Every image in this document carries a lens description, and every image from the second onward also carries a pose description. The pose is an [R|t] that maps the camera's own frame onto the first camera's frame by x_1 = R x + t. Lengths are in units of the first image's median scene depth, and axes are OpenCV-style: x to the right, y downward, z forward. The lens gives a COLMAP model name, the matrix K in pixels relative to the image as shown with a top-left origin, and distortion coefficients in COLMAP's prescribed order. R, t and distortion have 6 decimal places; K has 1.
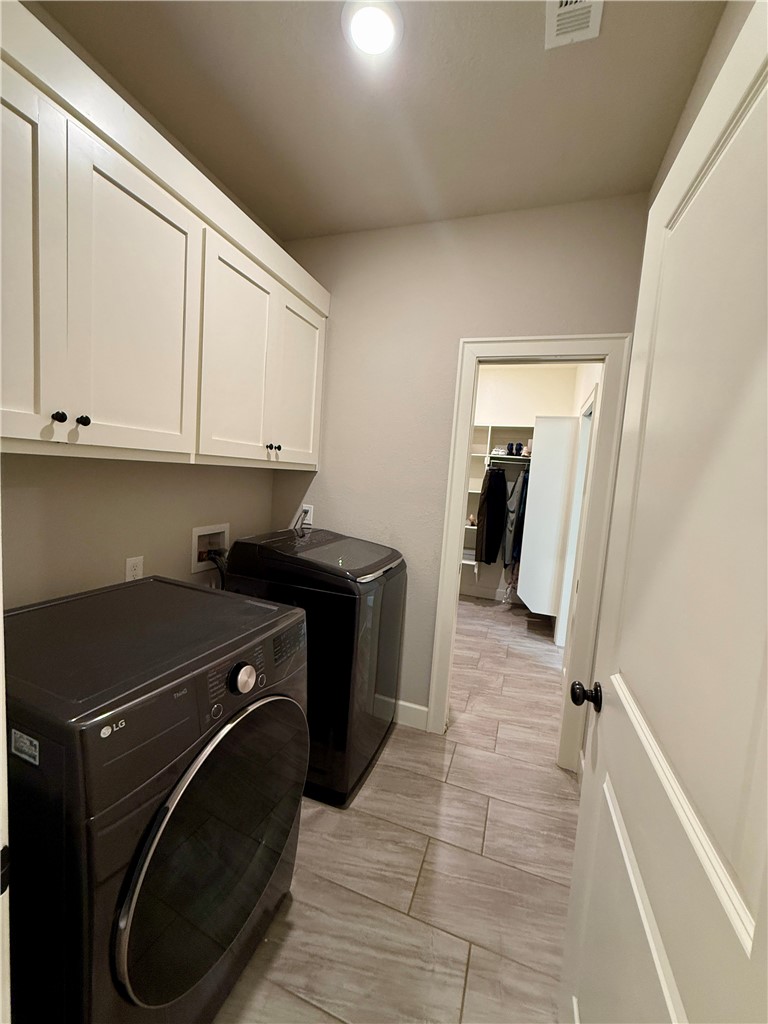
lens RADIAL K [[408.2, 0, 393.7], [0, 408.2, 510.6], [0, 0, 1]] dist [-0.002319, -0.000525]
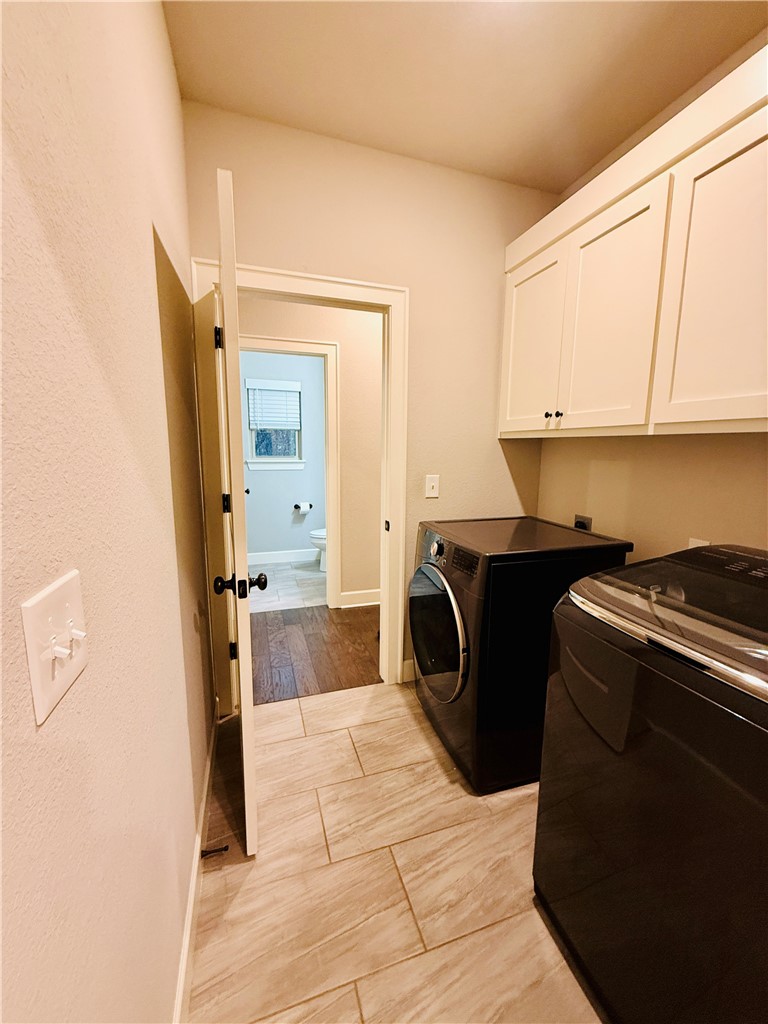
lens RADIAL K [[408.2, 0, 393.7], [0, 408.2, 510.6], [0, 0, 1]] dist [-0.002319, -0.000525]
pose [[-0.782779, 0.039768, -0.621028, 0.639910], [-0.114373, 0.971762, 0.206390, -0.088688], [0.611700, 0.232586, -0.756127, 1.569546]]
